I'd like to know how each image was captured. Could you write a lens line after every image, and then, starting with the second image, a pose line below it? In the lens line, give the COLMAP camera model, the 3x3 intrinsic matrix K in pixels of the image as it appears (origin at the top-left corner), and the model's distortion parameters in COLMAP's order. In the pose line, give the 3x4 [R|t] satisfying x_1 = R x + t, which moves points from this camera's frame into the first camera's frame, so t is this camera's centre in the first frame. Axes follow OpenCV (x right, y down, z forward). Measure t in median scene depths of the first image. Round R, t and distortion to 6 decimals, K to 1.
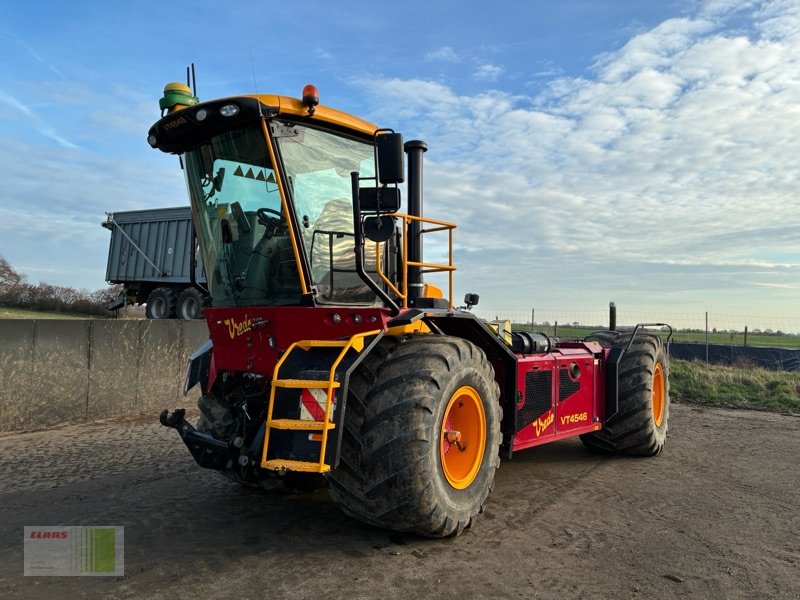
lens RADIAL K [[600.8, 0, 404.0], [0, 600.8, 297.7], [0, 0, 1]] dist [0.037175, -0.045242]
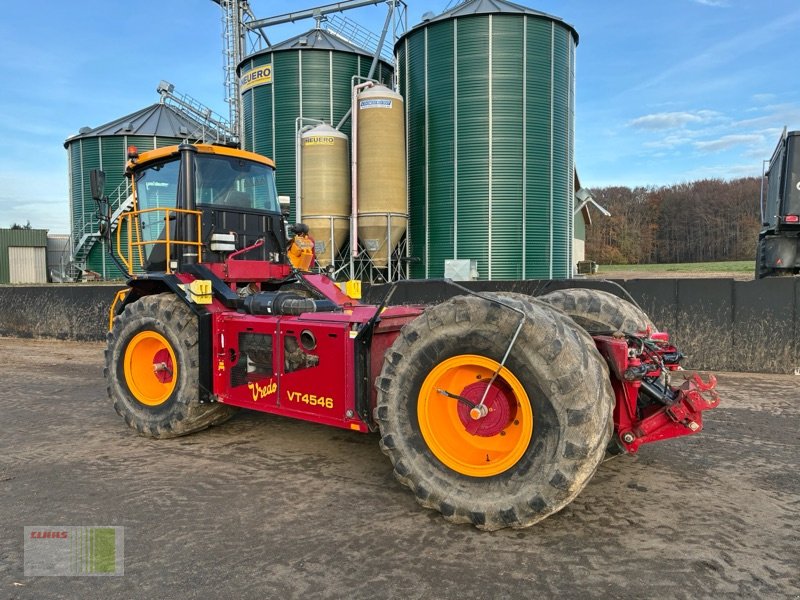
lens RADIAL K [[600.8, 0, 398.9], [0, 600.8, 300.1], [0, 0, 1]] dist [0.037175, -0.045242]
pose [[0.090333, 0.018255, -0.995744, 1.442812], [0.049038, 0.998538, 0.022755, 0.073810], [0.994704, -0.050885, 0.089306, 1.395947]]
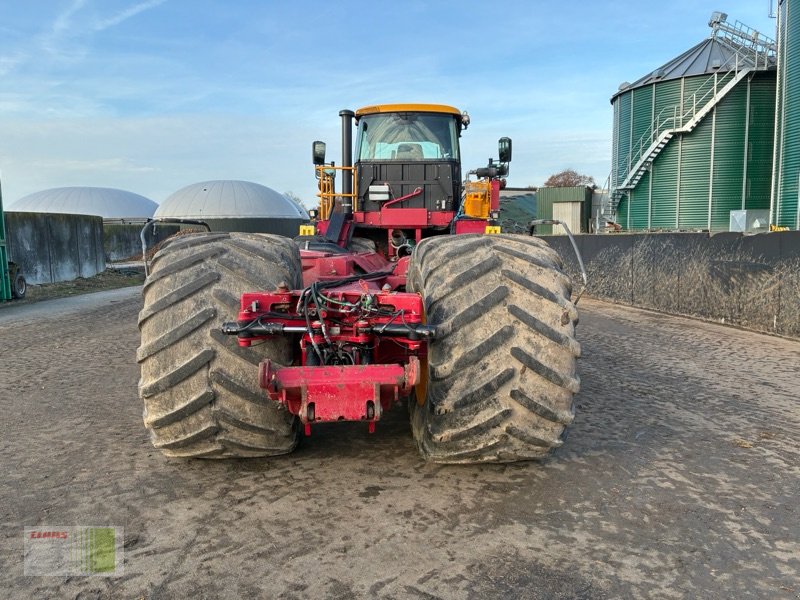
lens RADIAL K [[600.8, 0, 401.6], [0, 600.8, 299.3], [0, 0, 1]] dist [0.037175, -0.045242]
pose [[-0.783075, 0.052518, -0.619706, 0.933887], [0.015808, 0.997787, 0.064583, 0.131945], [0.621726, 0.040777, -0.782173, 2.446917]]
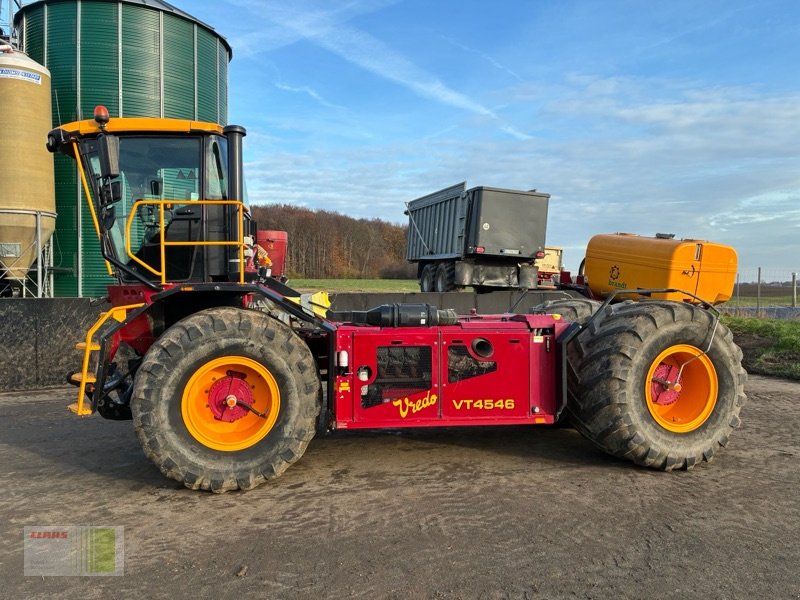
lens RADIAL K [[600.8, 0, 401.7], [0, 600.8, 293.0], [0, 0, 1]] dist [0.037175, -0.045242]
pose [[0.762651, -0.018329, -0.646550, 0.985466], [0.044496, 0.998717, 0.024173, 0.024742], [0.645278, -0.047204, 0.762488, 0.382492]]
